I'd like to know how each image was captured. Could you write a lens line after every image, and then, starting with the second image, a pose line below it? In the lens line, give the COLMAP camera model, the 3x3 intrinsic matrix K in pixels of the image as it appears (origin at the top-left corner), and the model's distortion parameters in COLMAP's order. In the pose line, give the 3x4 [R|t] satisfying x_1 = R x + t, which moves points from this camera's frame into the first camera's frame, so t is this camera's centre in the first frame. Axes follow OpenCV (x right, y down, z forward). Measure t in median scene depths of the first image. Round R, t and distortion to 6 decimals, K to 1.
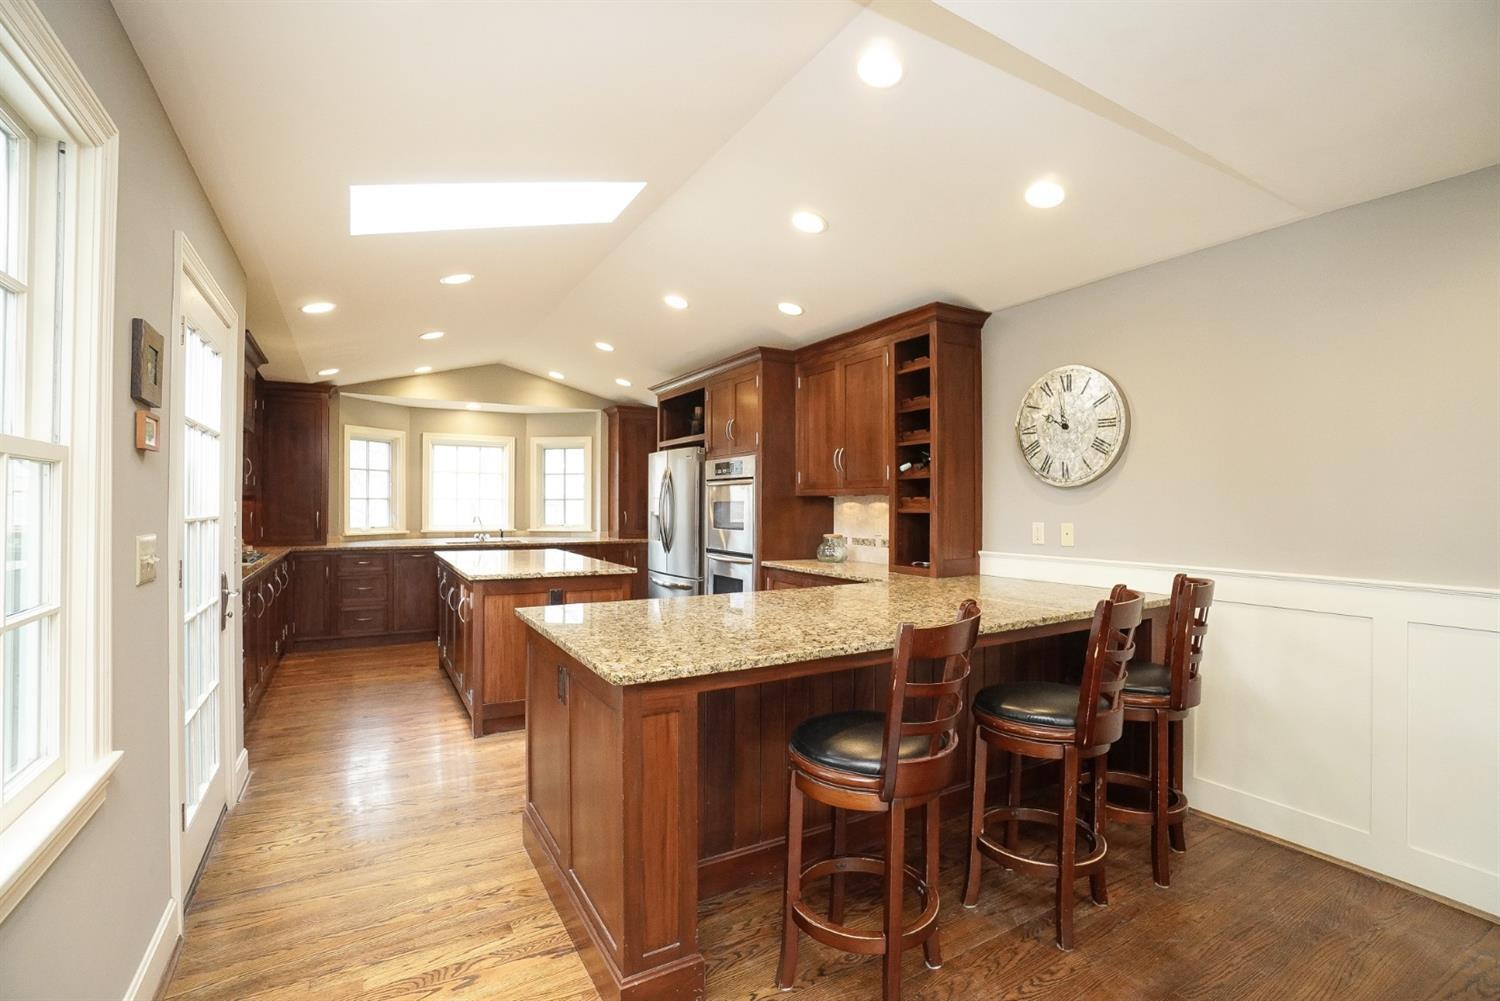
lens RADIAL K [[677.4, 0, 751.1], [0, 677.4, 499.4], [0, 0, 1]] dist [0.000056, -0.000298]
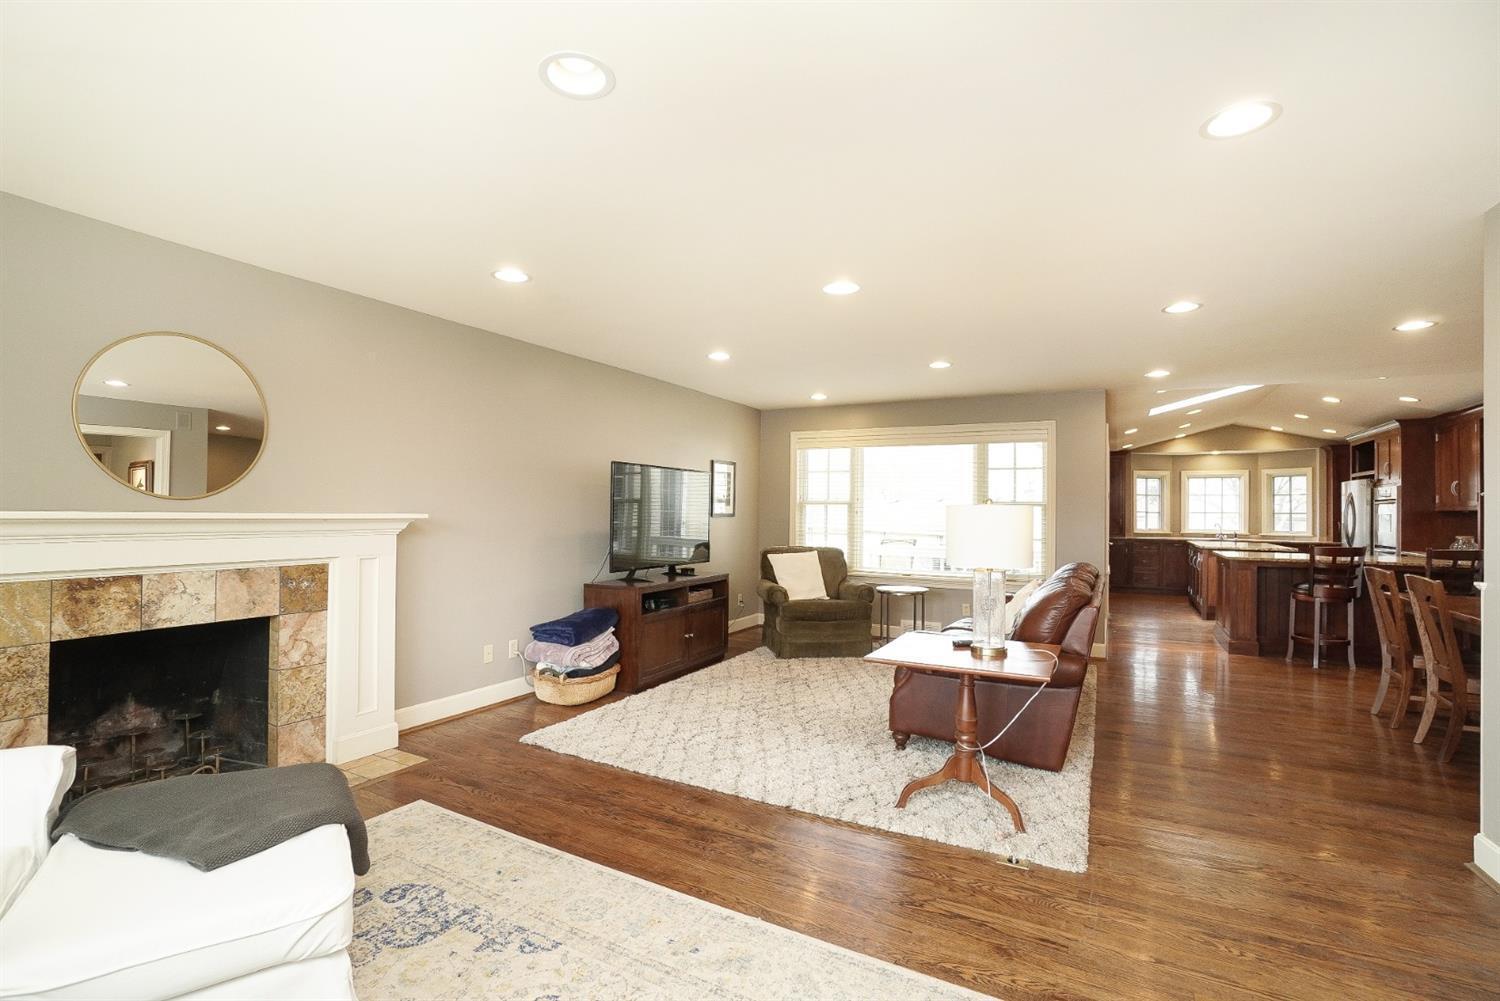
lens RADIAL K [[677.4, 0, 750.3], [0, 677.4, 503.5], [0, 0, 1]] dist [0.000056, -0.000298]
pose [[0.519130, -0.008636, -0.854652, 0.383751], [-0.003412, 0.999920, -0.012176, 0.001490], [0.854689, 0.009237, 0.519059, -0.758862]]
